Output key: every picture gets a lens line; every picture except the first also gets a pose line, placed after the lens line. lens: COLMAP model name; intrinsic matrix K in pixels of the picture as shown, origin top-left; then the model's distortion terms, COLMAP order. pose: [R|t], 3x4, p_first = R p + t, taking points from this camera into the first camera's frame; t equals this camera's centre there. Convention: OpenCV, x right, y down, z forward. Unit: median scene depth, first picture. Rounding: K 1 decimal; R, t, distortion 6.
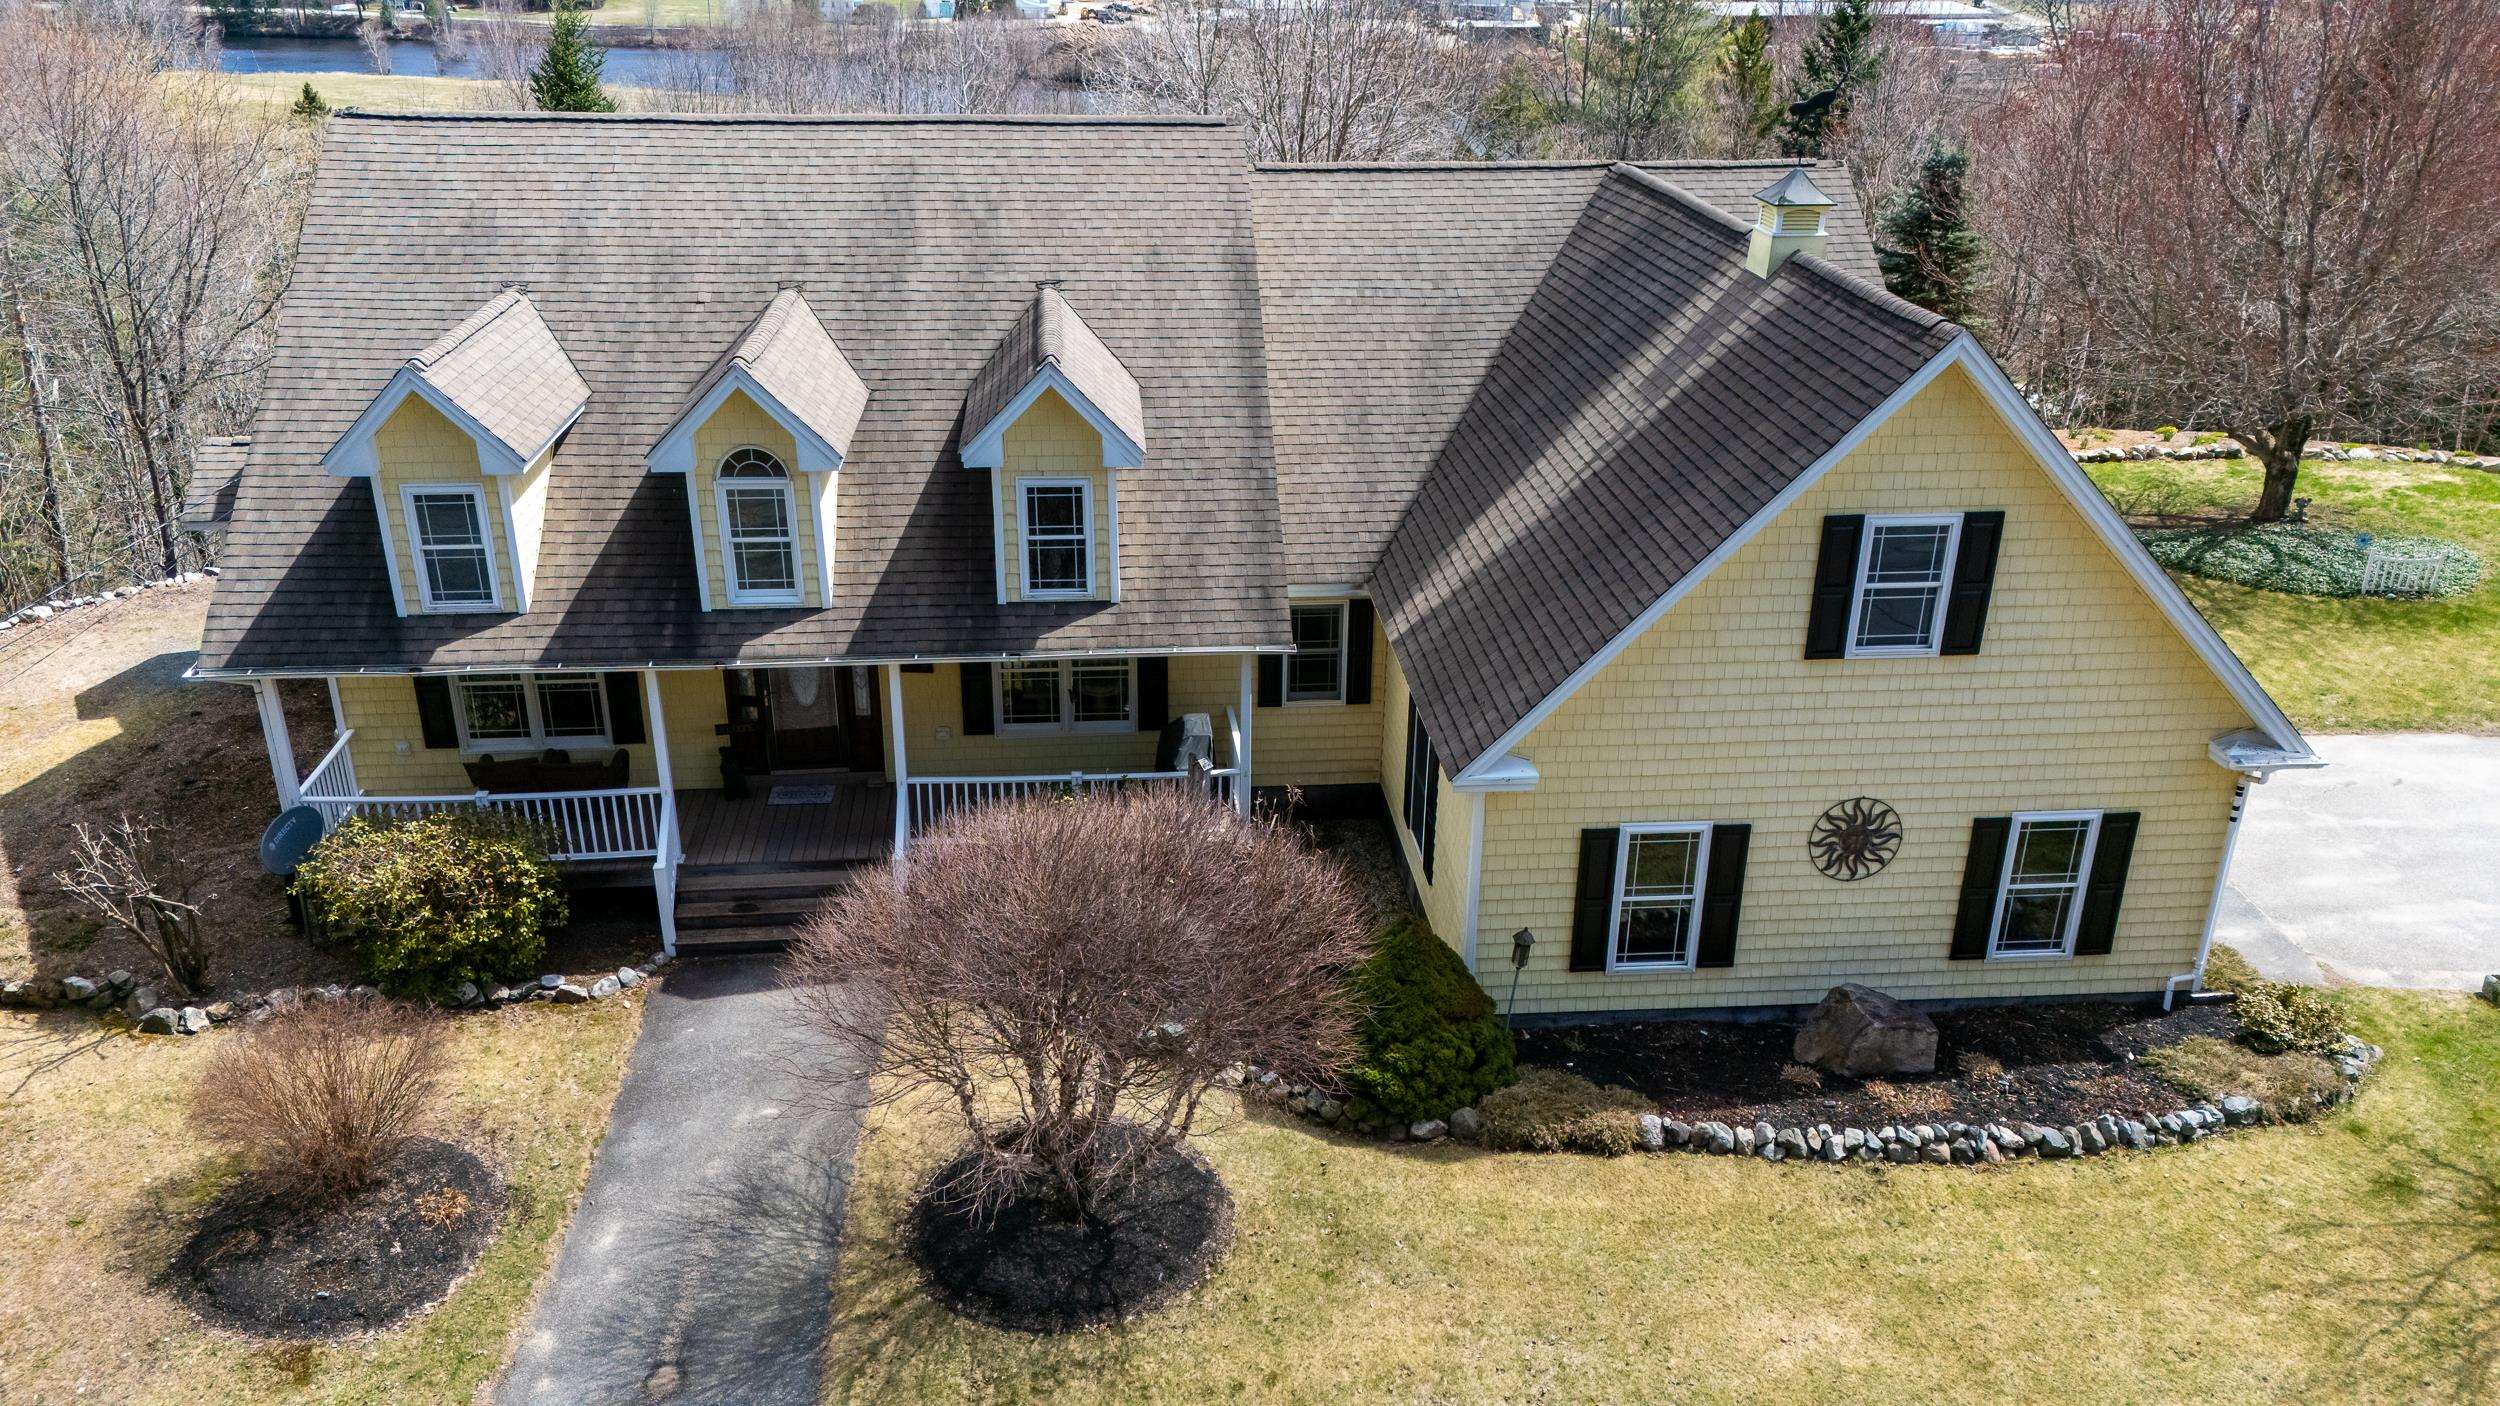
lens RADIAL K [[1802.4, 0, 1233.3], [0, 1802.4, 723.7], [0, 0, 1]] dist [0.057290, -0.025202]
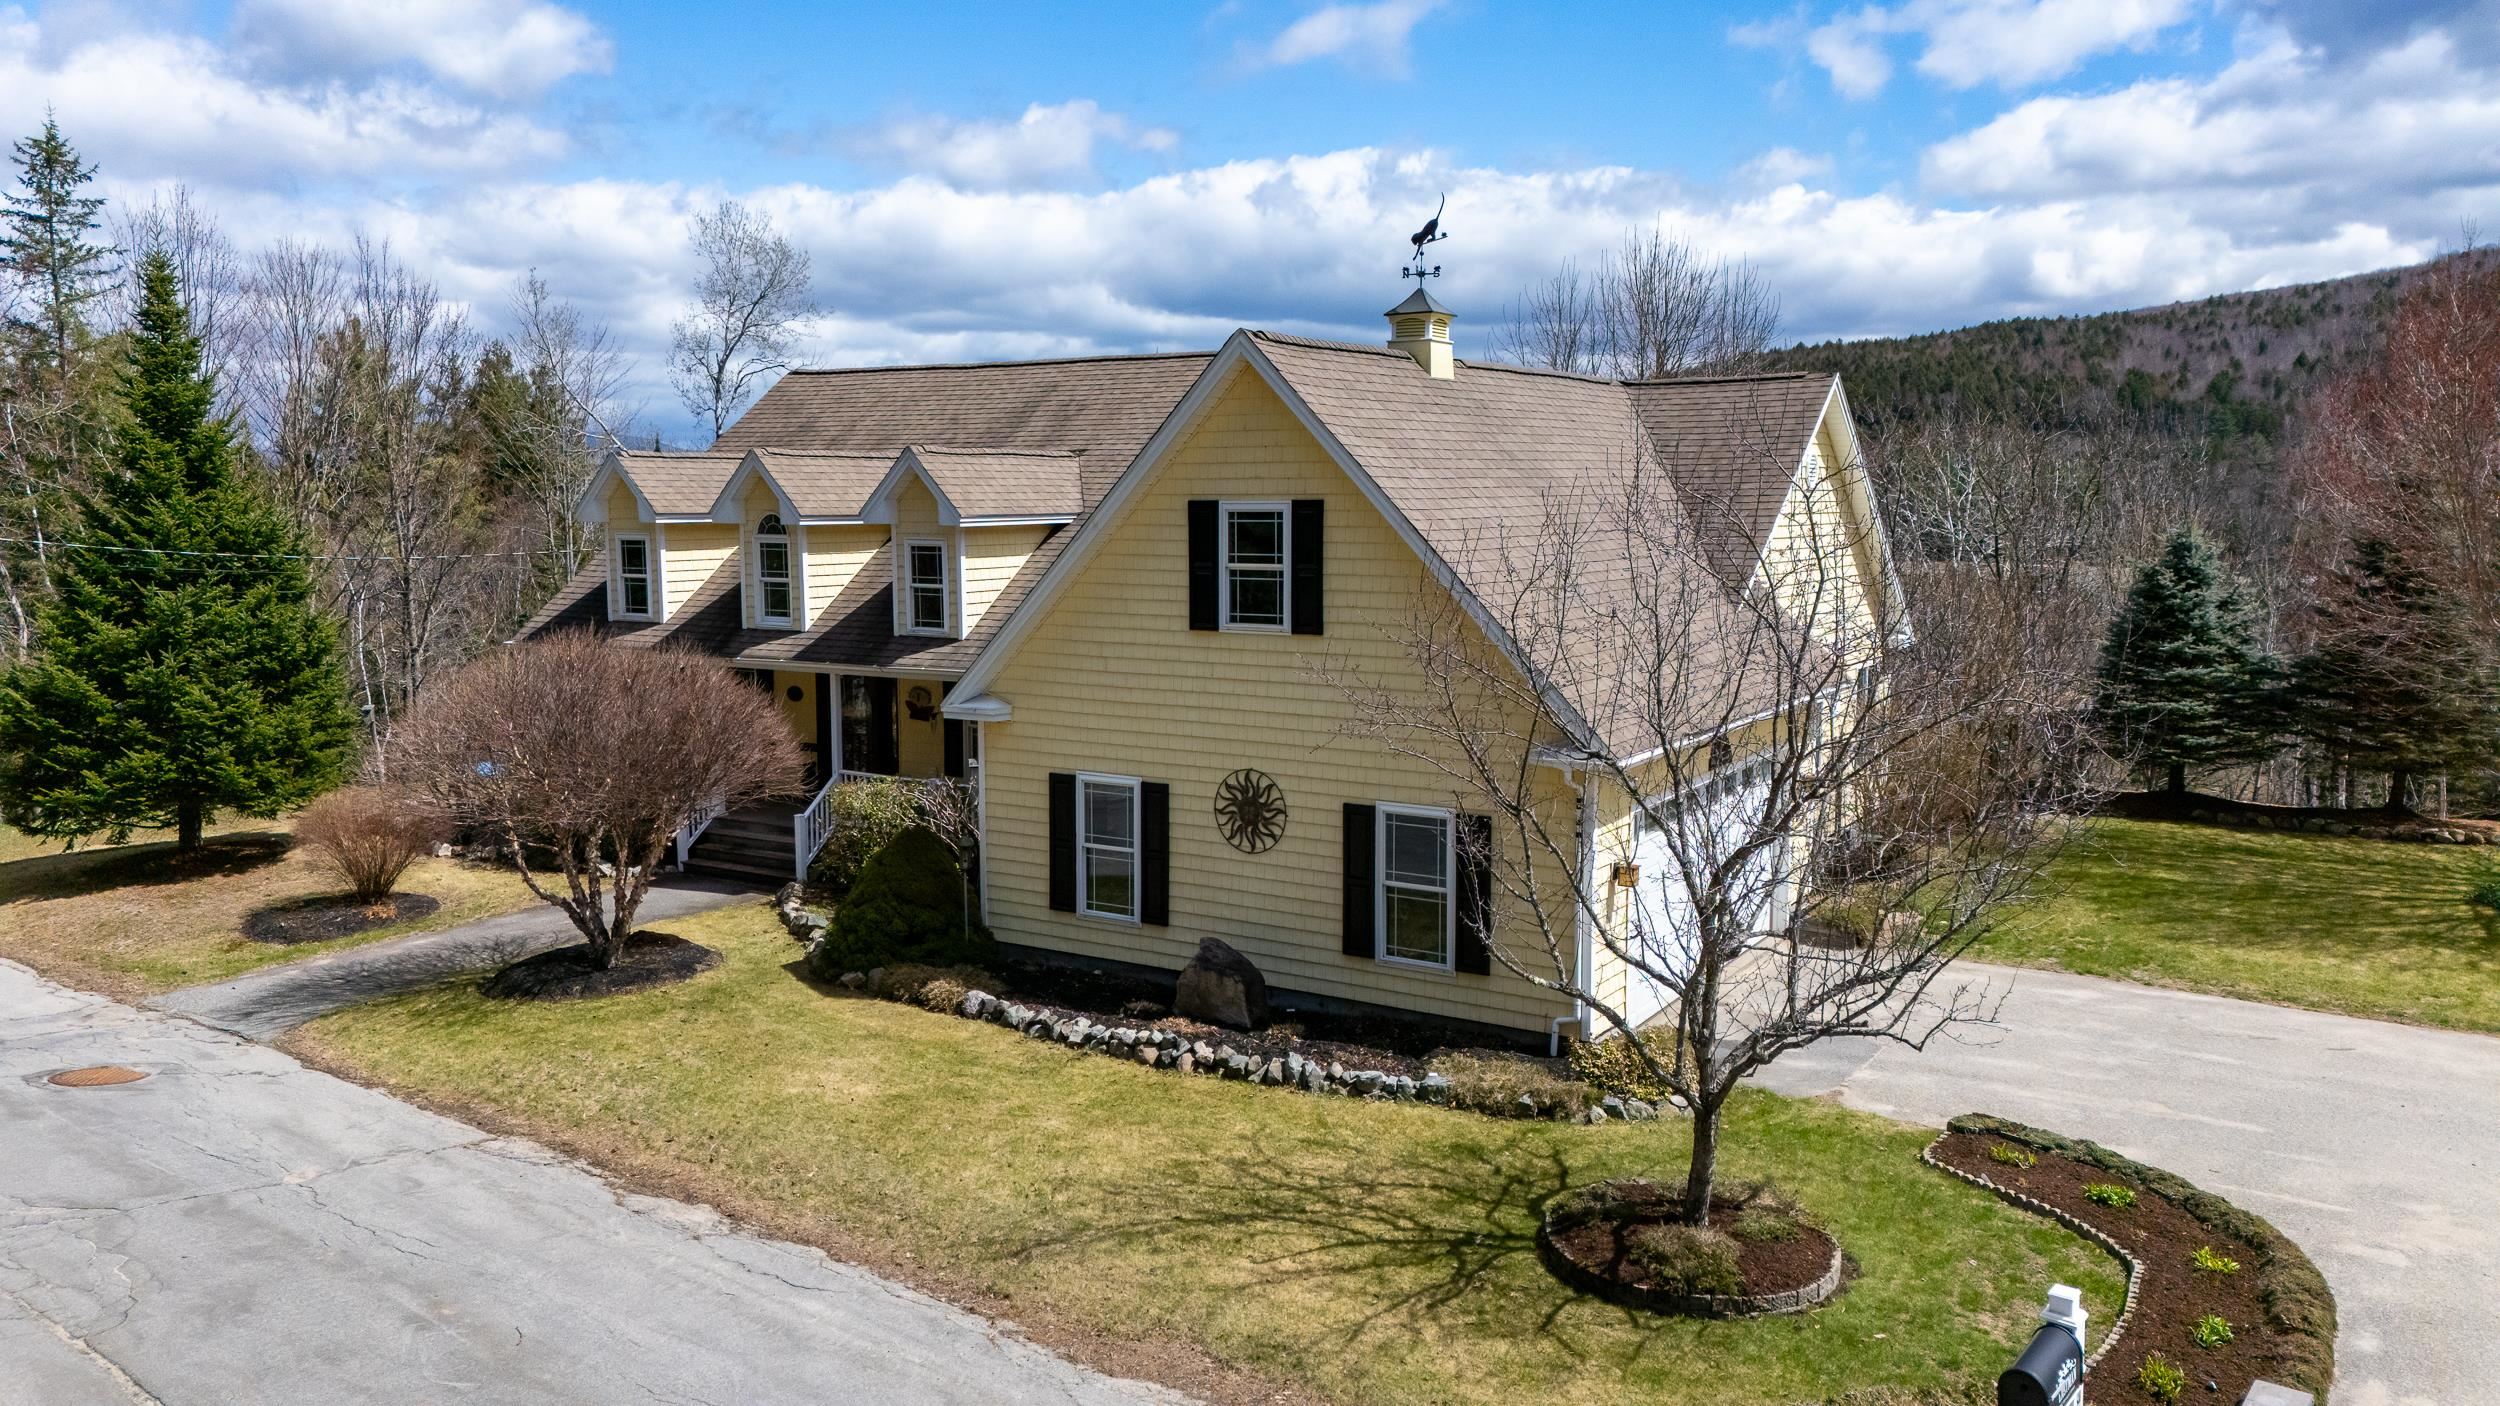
lens RADIAL K [[1802.4, 0, 1250.9], [0, 1802.4, 700.9], [0, 0, 1]] dist [0.057290, -0.025202]
pose [[0.798964, 0.057489, -0.598625, 0.989552], [-0.243436, 0.941136, -0.234524, 0.255791], [0.549905, 0.333103, 0.765929, 0.144576]]
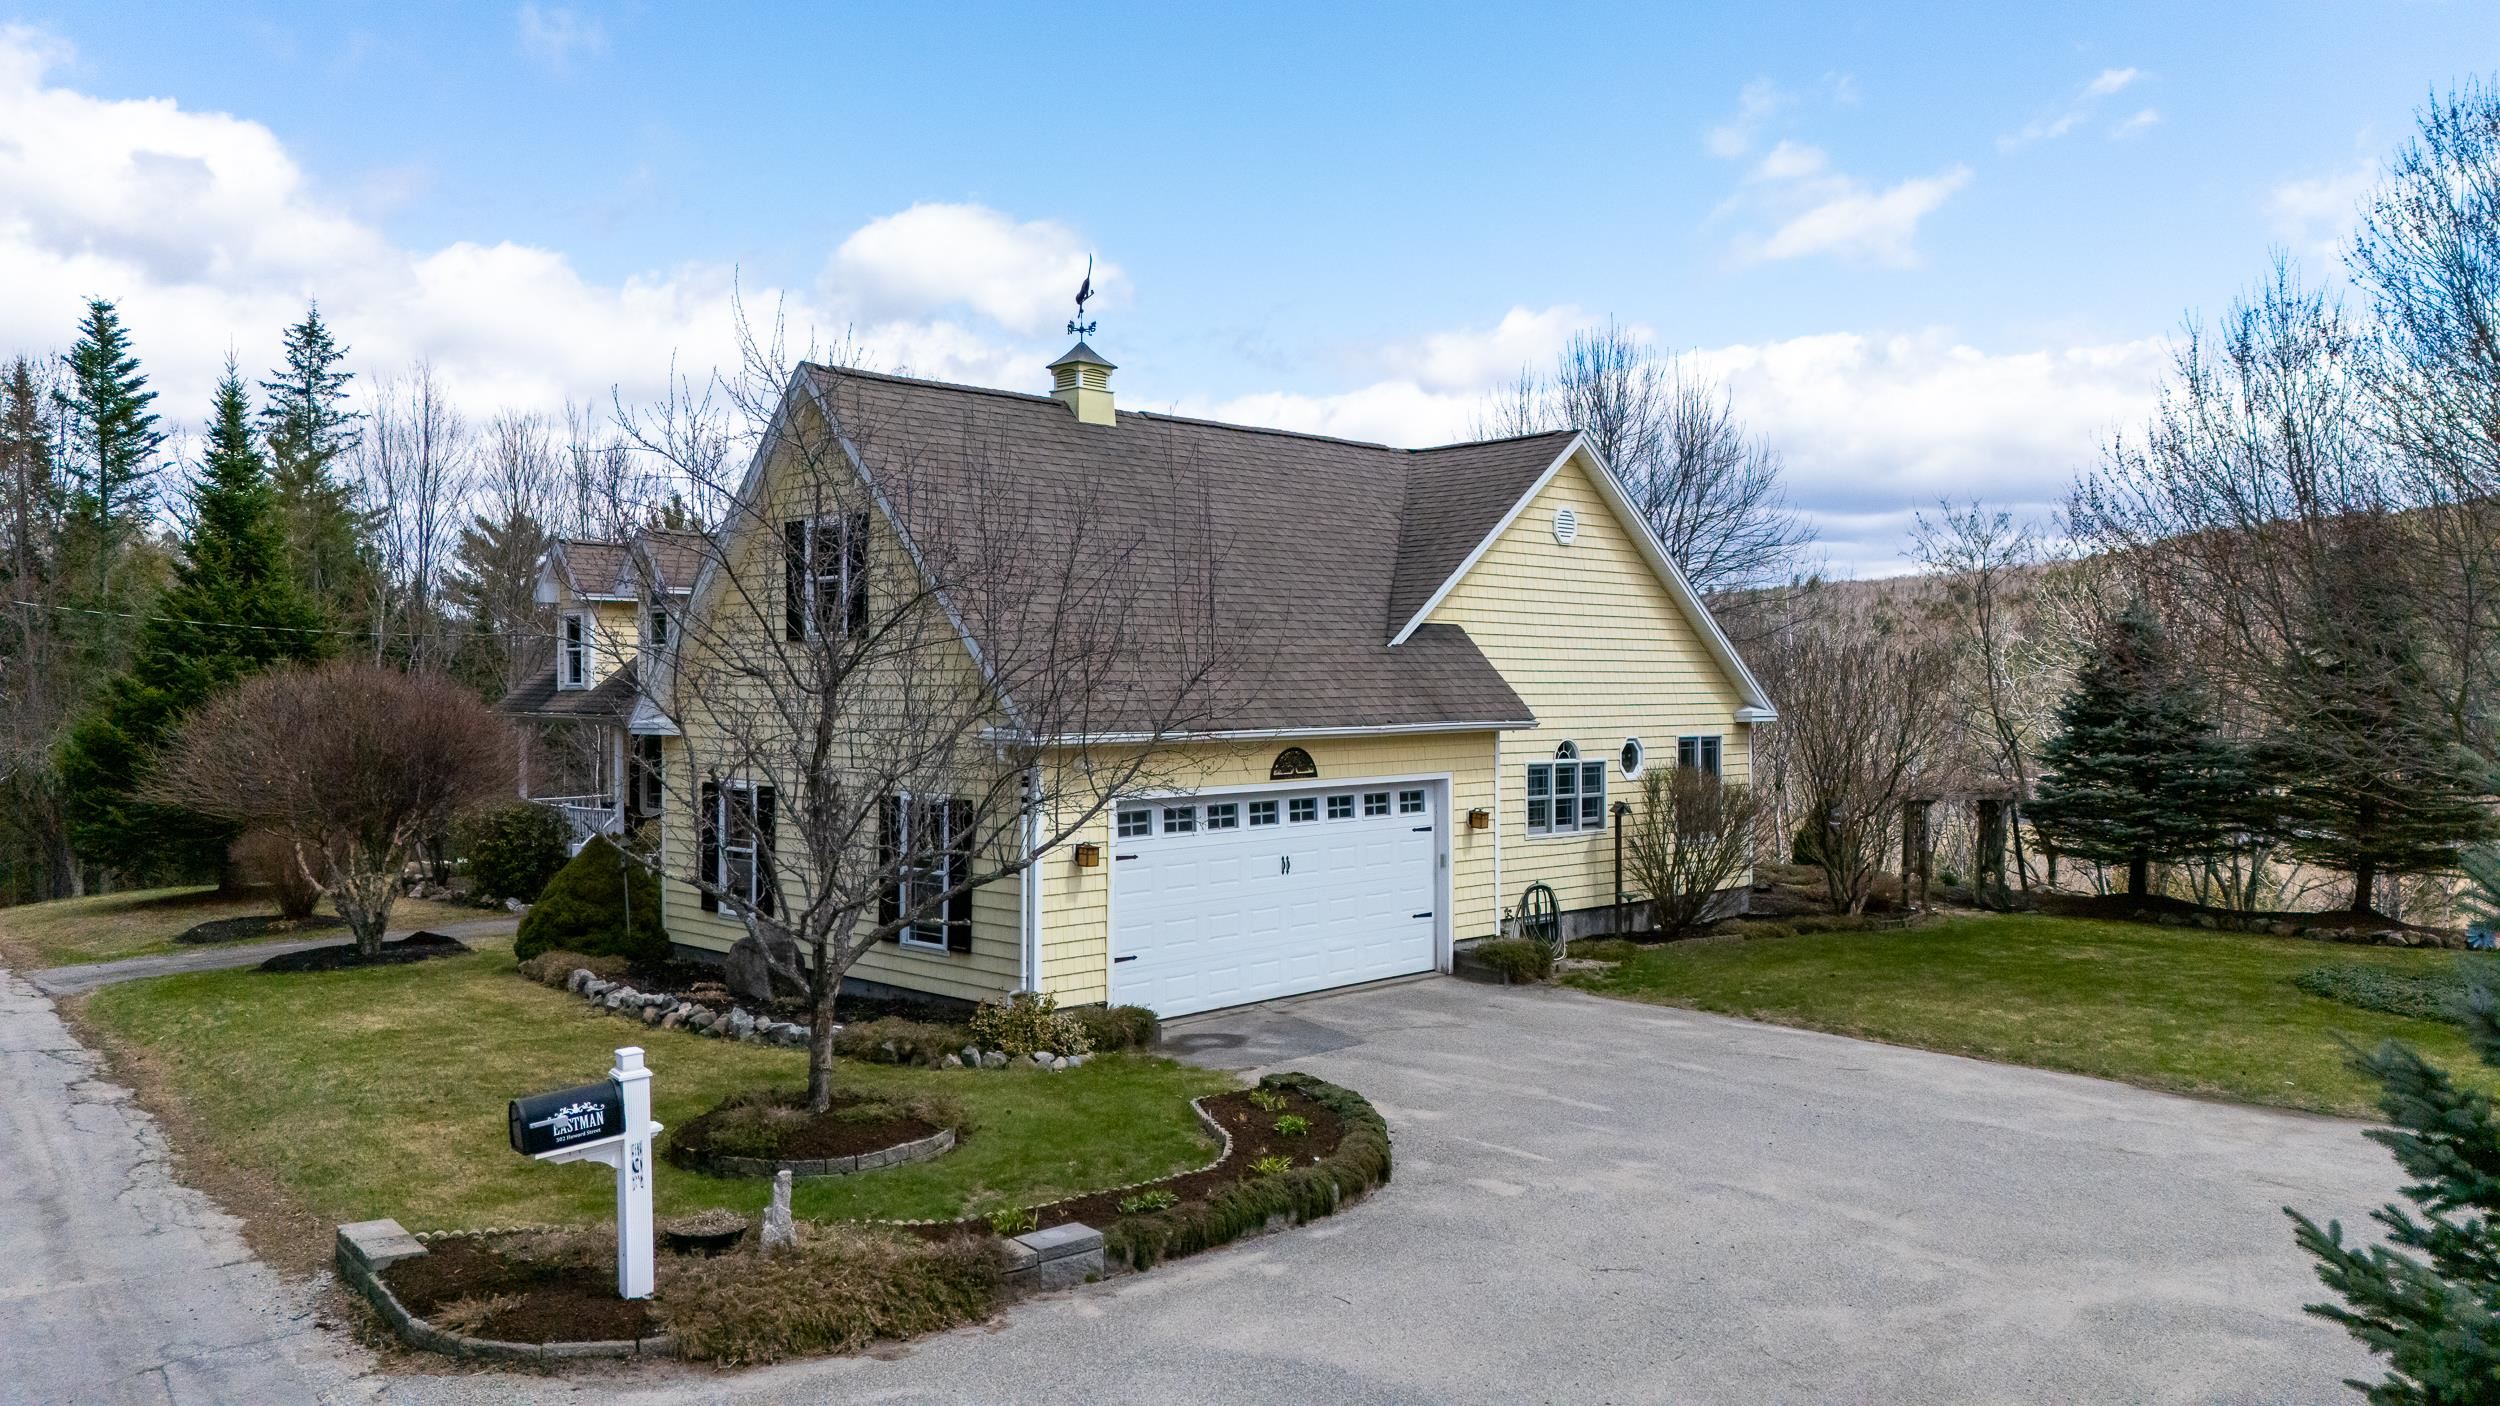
lens RADIAL K [[1802.4, 0, 1252.6], [0, 1802.4, 681.4], [0, 0, 1]] dist [0.057290, -0.025202]
pose [[0.651074, -0.010327, -0.758944, 1.410806], [-0.311193, 0.908371, -0.279324, 0.230094], [0.692287, 0.418038, 0.588203, 0.469939]]
